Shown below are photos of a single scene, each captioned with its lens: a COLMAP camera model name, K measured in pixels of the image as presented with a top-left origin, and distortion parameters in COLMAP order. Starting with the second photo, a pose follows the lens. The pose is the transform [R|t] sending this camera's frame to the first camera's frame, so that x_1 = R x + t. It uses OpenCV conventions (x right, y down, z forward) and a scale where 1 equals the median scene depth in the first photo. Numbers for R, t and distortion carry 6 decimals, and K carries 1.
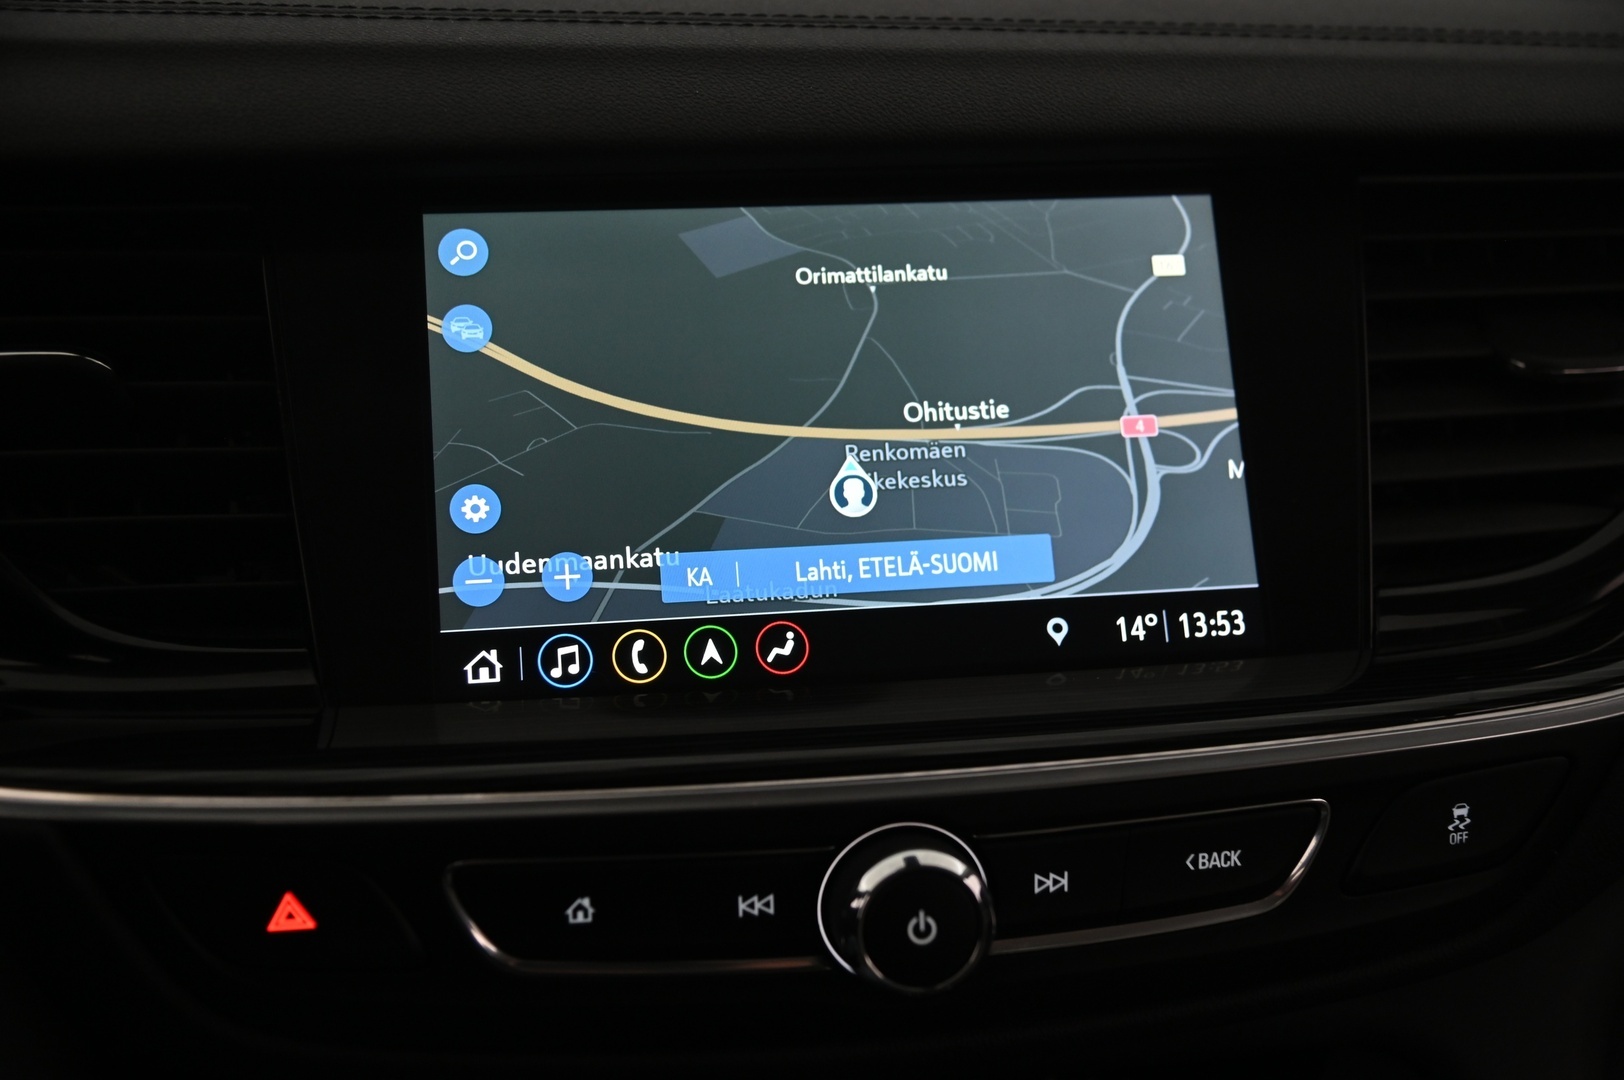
lens RADIAL K [[1927.1, 0, 812.0], [0, 1927.1, 540.0], [0, 0, 1]] dist [0.044478, 0.023109]
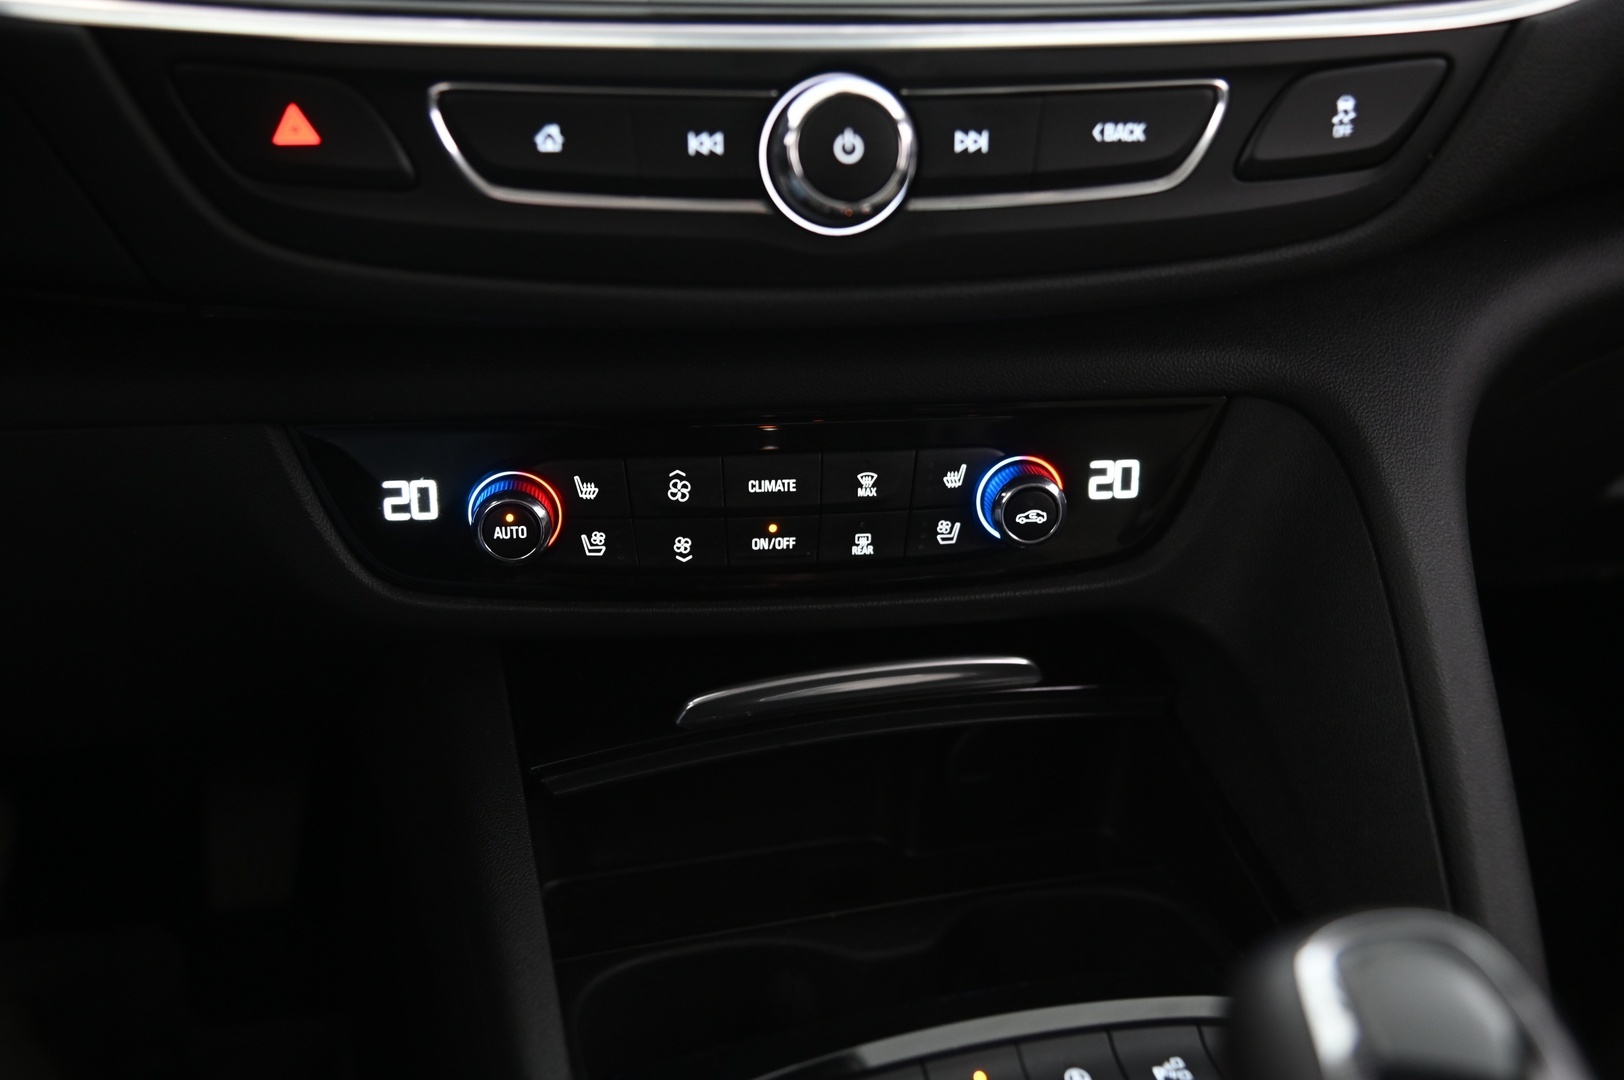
lens RADIAL K [[1655.5, 0, 812.0], [0, 1655.5, 540.0], [0, 0, 1]] dist [0.010735, 0.010902]
pose [[0.998945, 0.027978, -0.036420, 0.069089], [-0.024811, 0.996097, 0.084701, 0.310758], [0.038648, -0.083708, 0.995741, 0.018345]]
